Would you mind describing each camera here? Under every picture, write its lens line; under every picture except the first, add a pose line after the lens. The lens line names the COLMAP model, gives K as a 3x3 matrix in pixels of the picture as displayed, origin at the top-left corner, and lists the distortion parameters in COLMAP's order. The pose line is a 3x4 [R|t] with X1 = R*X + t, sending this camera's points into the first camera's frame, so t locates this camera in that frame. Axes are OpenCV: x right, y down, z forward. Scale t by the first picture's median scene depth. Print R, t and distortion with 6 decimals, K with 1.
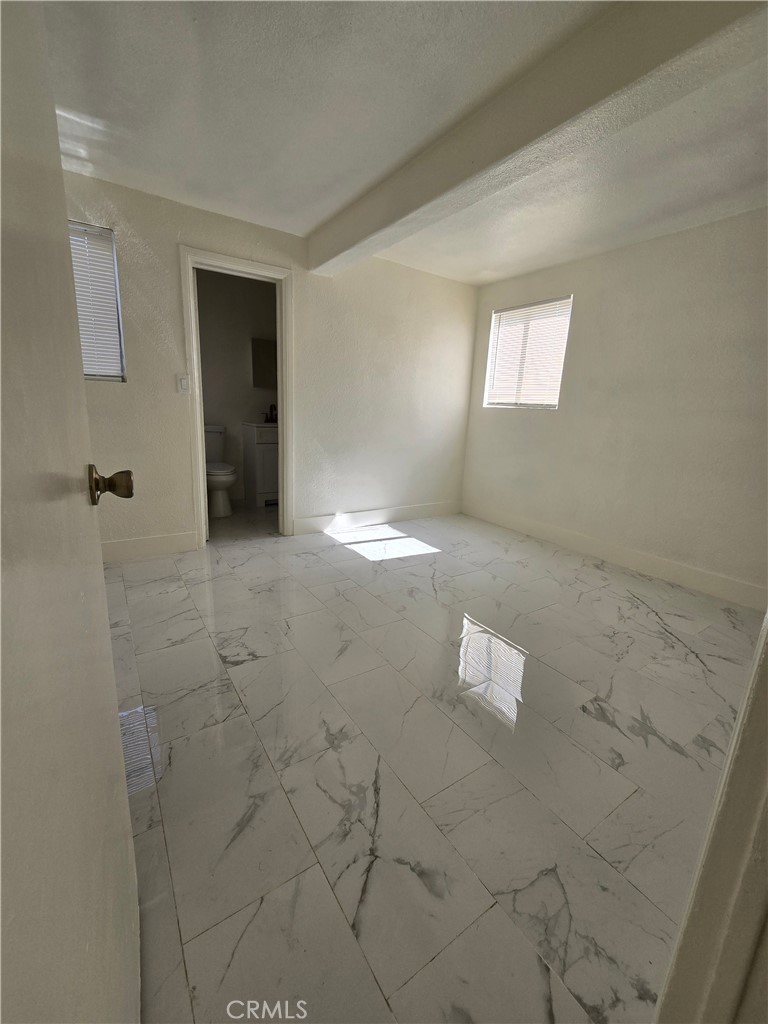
lens RADIAL K [[419.3, 0, 382.6], [0, 419.3, 503.4], [0, 0, 1]] dist [0.000692, 0.000222]
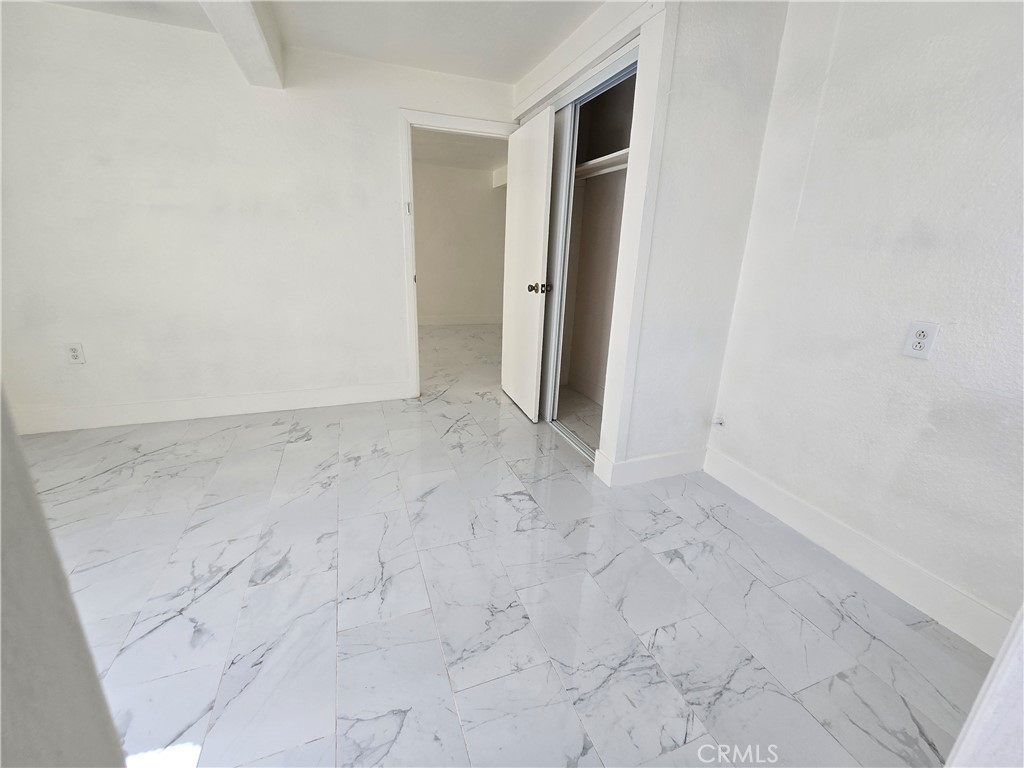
lens RADIAL K [[419.3, 0, 510.5], [0, 419.3, 380.6], [0, 0, 1]] dist [0.000692, 0.000222]
pose [[-0.974424, -0.137214, 0.177961, -0.497443], [-0.028663, 0.861357, 0.507192, -0.509785], [-0.222882, 0.489119, -0.843259, 1.879881]]
